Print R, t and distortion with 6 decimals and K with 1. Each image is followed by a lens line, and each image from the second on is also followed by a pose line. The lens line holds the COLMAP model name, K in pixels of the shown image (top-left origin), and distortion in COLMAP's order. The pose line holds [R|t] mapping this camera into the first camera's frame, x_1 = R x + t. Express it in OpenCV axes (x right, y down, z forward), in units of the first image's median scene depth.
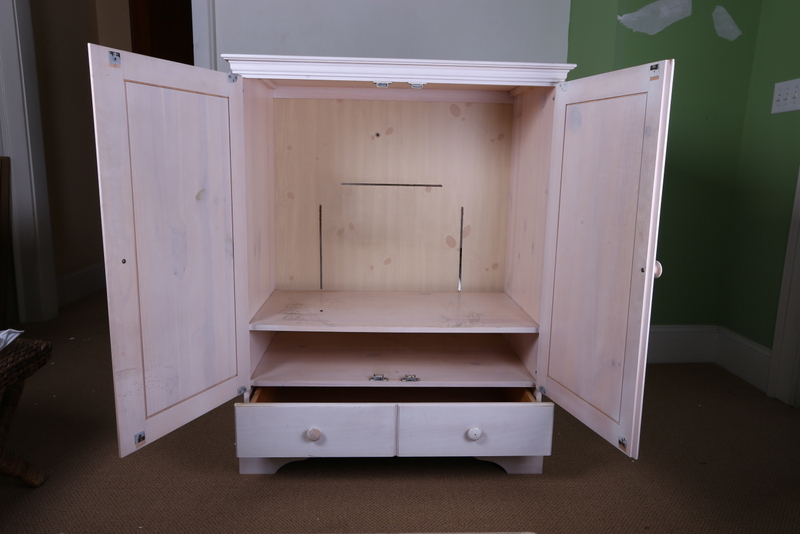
lens RADIAL K [[602.8, 0, 400.0], [0, 602.8, 267.0], [0, 0, 1]] dist [-0.008224, -0.000800]
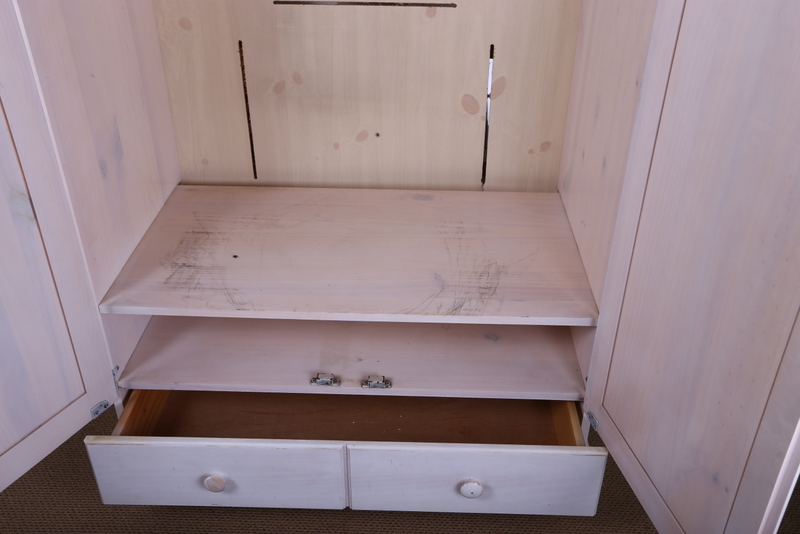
lens RADIAL K [[760.4, 0, 400.0], [0, 760.4, 267.0], [0, 0, 1]] dist [-0.002461, 0.153982]
pose [[0.996817, 0.029628, -0.074020, 0.079134], [0.000447, 0.926301, 0.376785, -0.179816], [0.079728, -0.375619, 0.923339, 0.277276]]
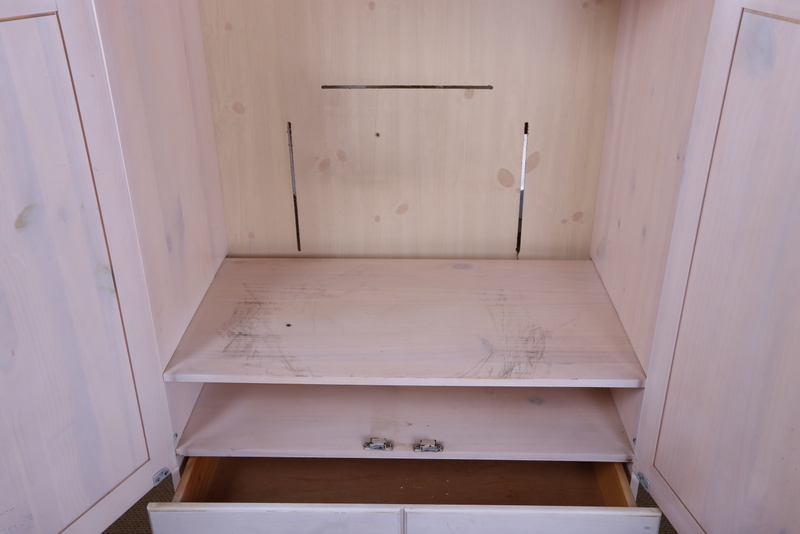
lens RADIAL K [[760.4, 0, 400.0], [0, 760.4, 267.0], [0, 0, 1]] dist [-0.002461, 0.153982]
pose [[0.997171, 0.009338, -0.074589, 0.037719], [0.012647, 0.957271, 0.288916, -0.186934], [0.074099, -0.289042, 0.954444, 0.246045]]
